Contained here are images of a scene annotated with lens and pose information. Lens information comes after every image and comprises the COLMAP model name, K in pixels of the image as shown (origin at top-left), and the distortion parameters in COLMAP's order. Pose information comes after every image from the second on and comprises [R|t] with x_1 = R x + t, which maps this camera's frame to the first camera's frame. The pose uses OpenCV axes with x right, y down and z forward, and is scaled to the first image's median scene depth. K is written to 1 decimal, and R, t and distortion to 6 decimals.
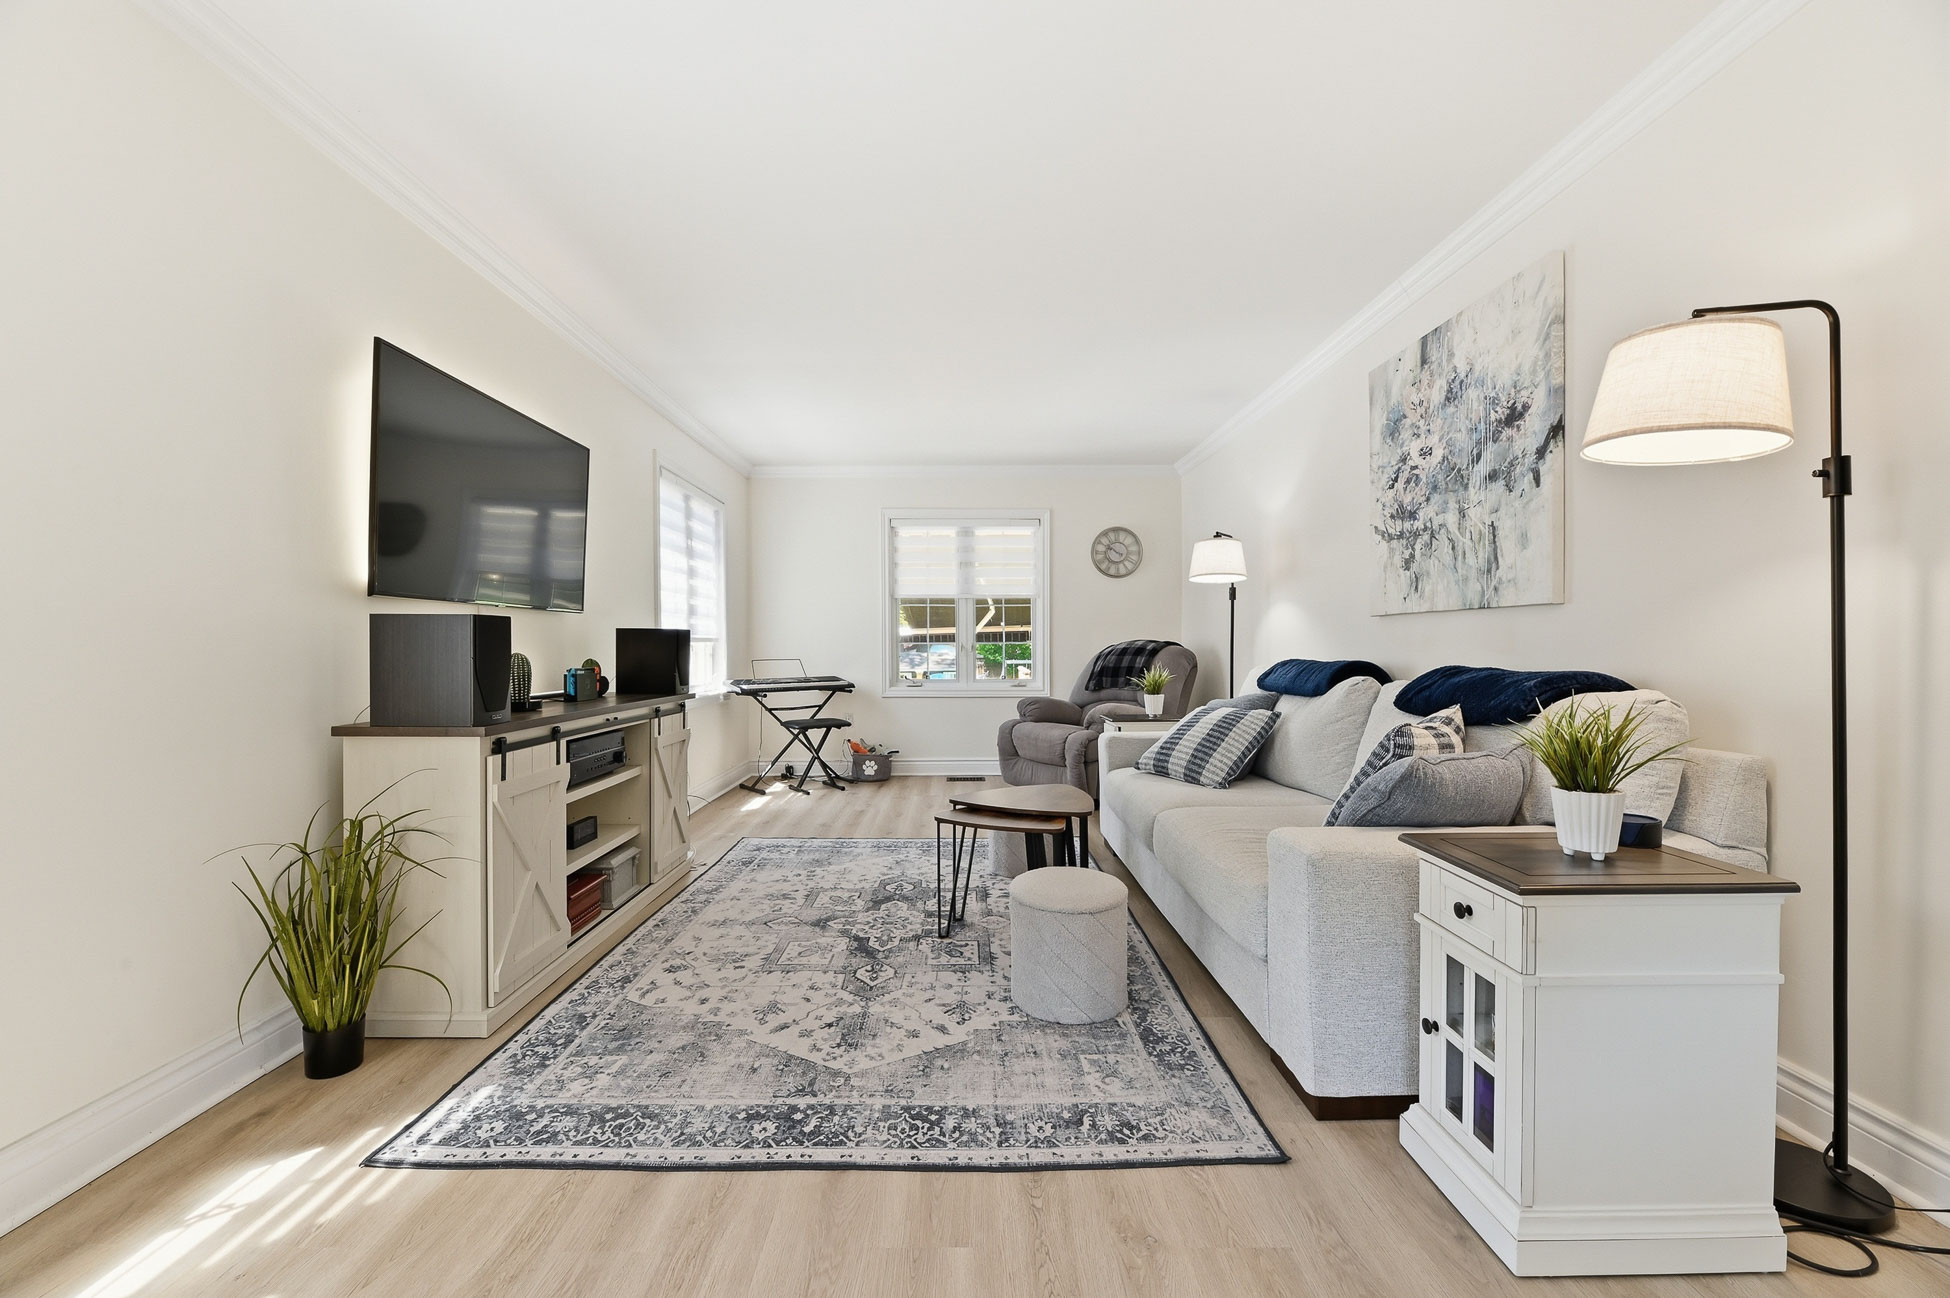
lens RADIAL K [[792.3, 0, 974.4], [0, 792.3, 653.0], [0, 0, 1]] dist [0.003117, -0.003529]
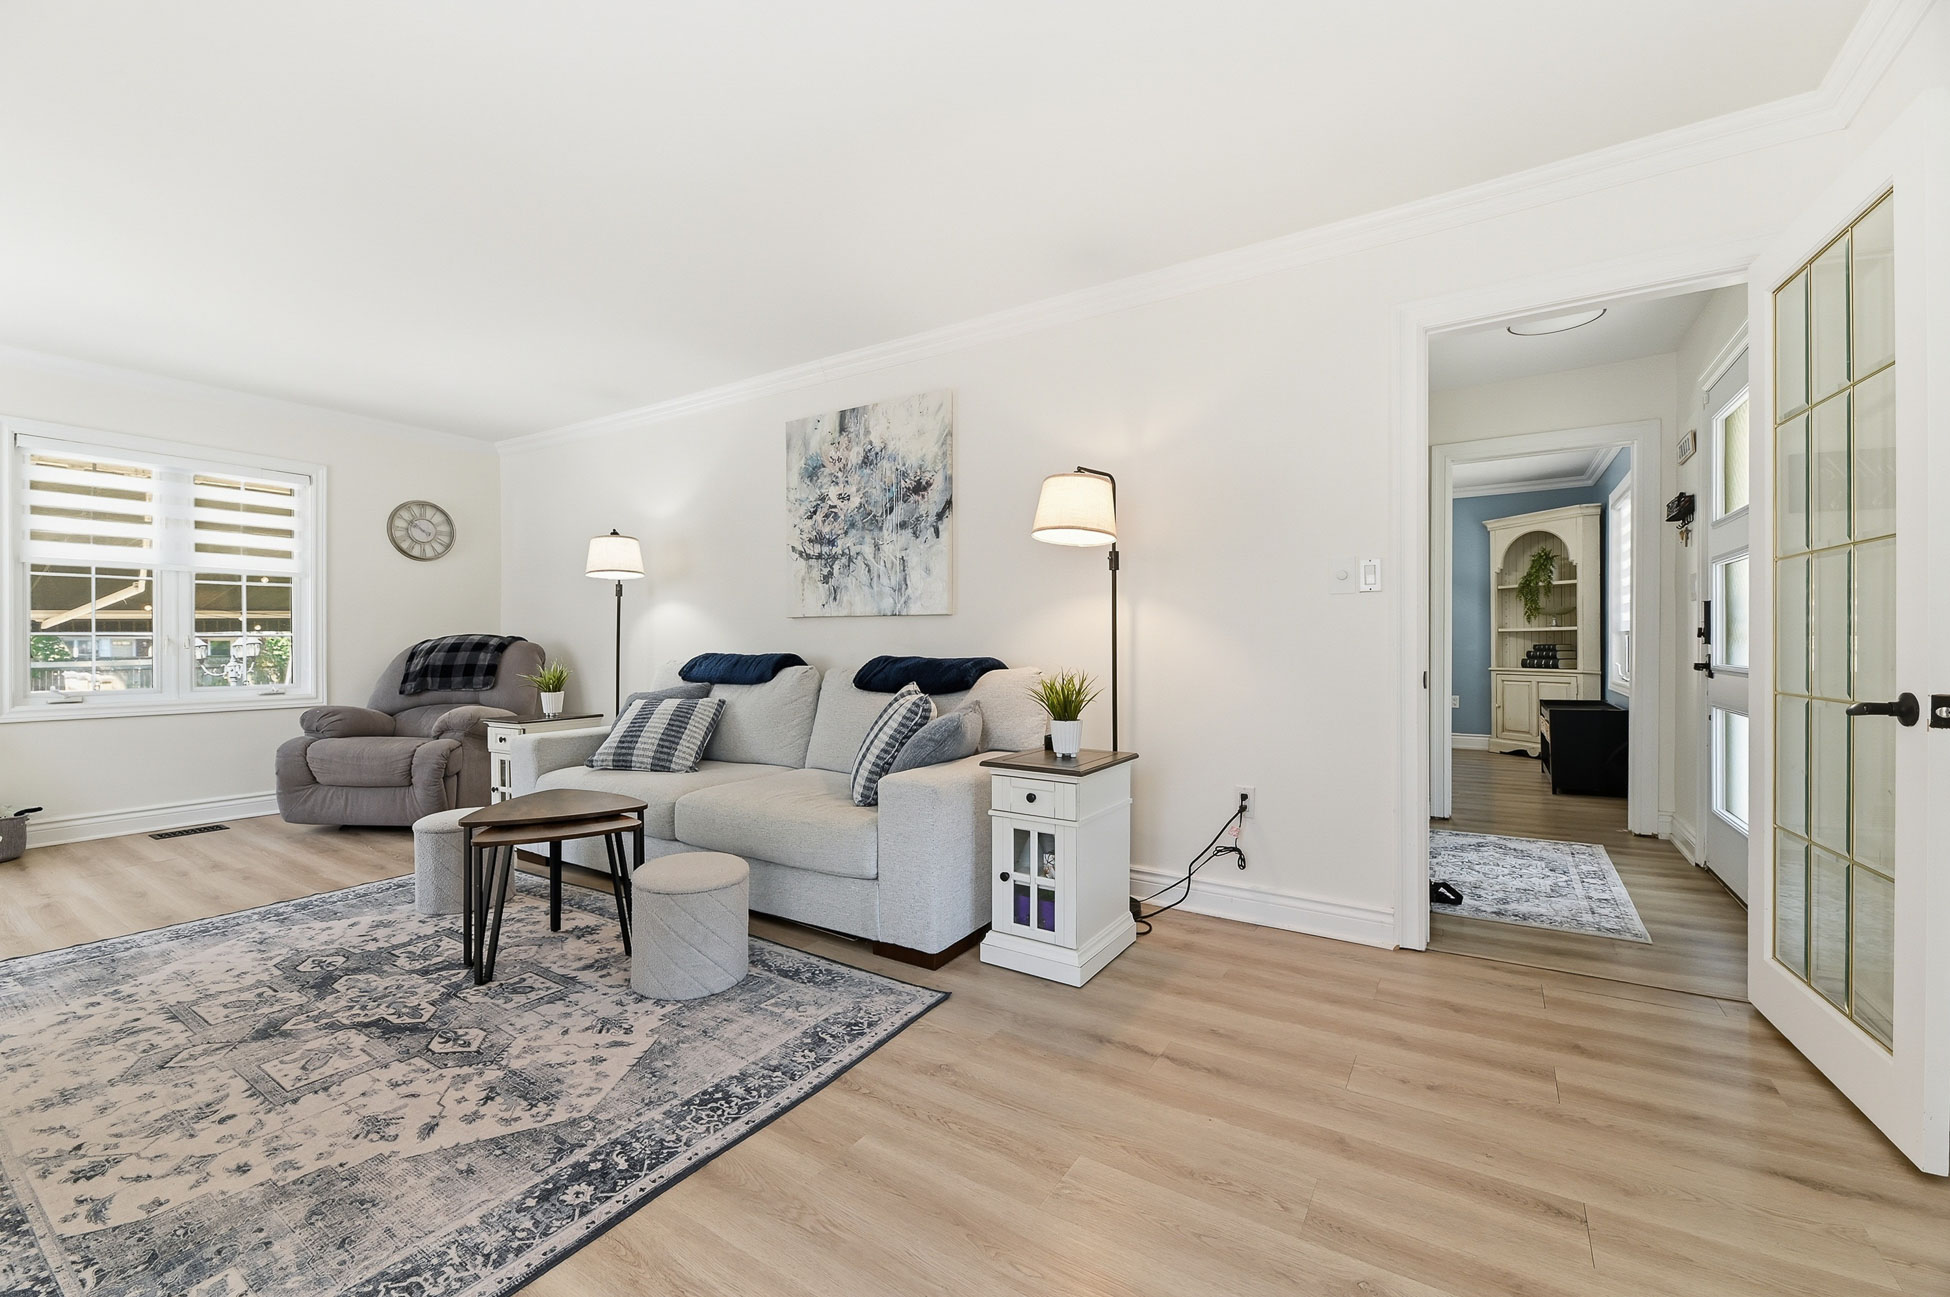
lens RADIAL K [[792.3, 0, 971.0], [0, 792.3, 637.6], [0, 0, 1]] dist [0.003117, -0.003529]
pose [[0.547002, 0.007802, 0.837095, -0.478676], [0.004540, 0.999914, -0.012287, 0.001886], [-0.837119, 0.010522, 0.546920, 0.098267]]
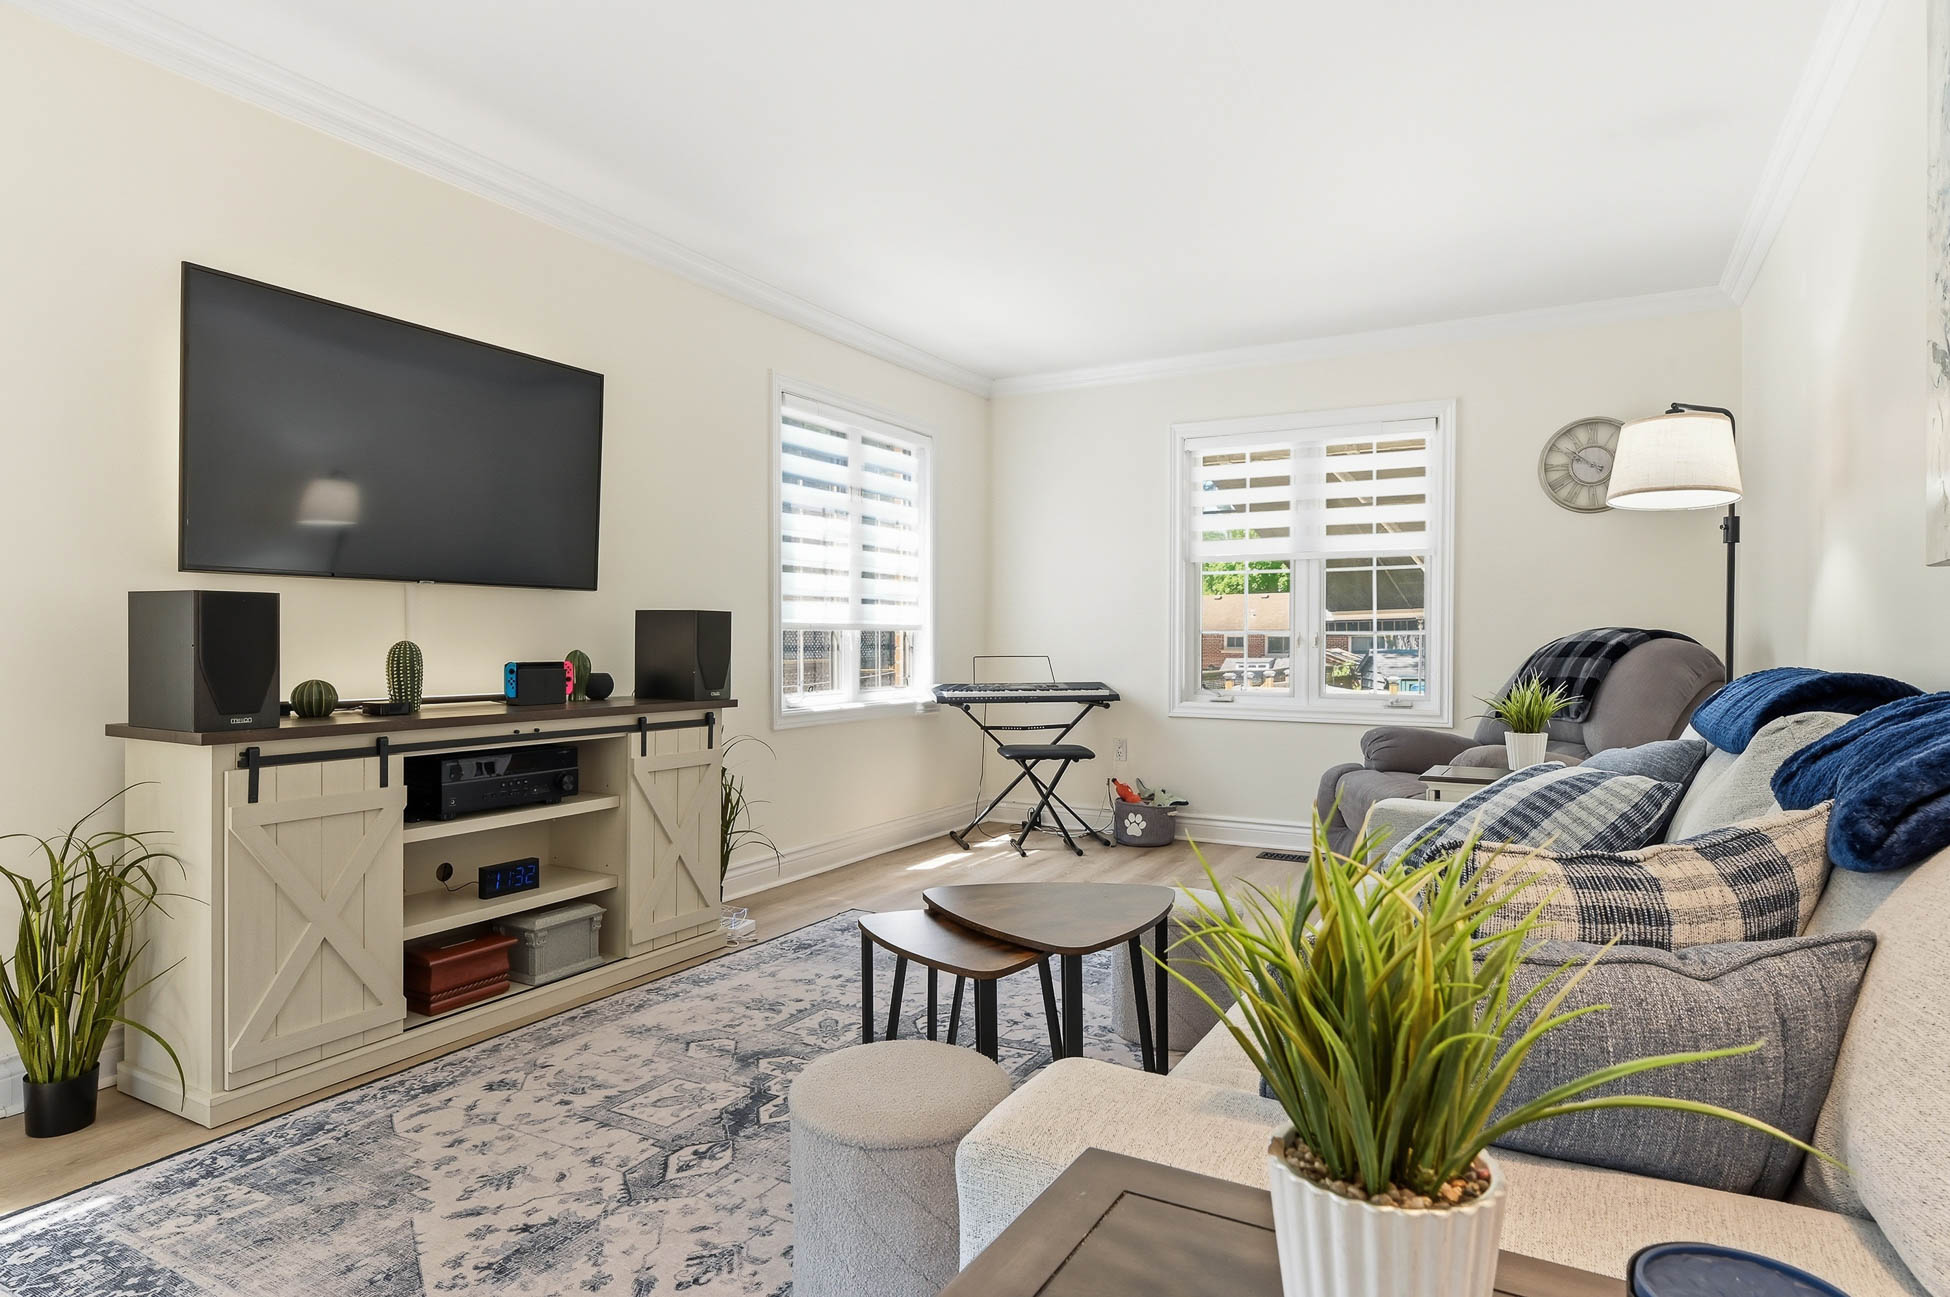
lens RADIAL K [[1104.1, 0, 986.9], [0, 1104.1, 649.9], [0, 0, 1]] dist [0.008163, -0.002127]
pose [[0.865872, 0.009513, -0.500175, 0.458714], [-0.009109, 0.999953, 0.003250, -0.000473], [0.500182, 0.001742, 0.865918, 0.330336]]
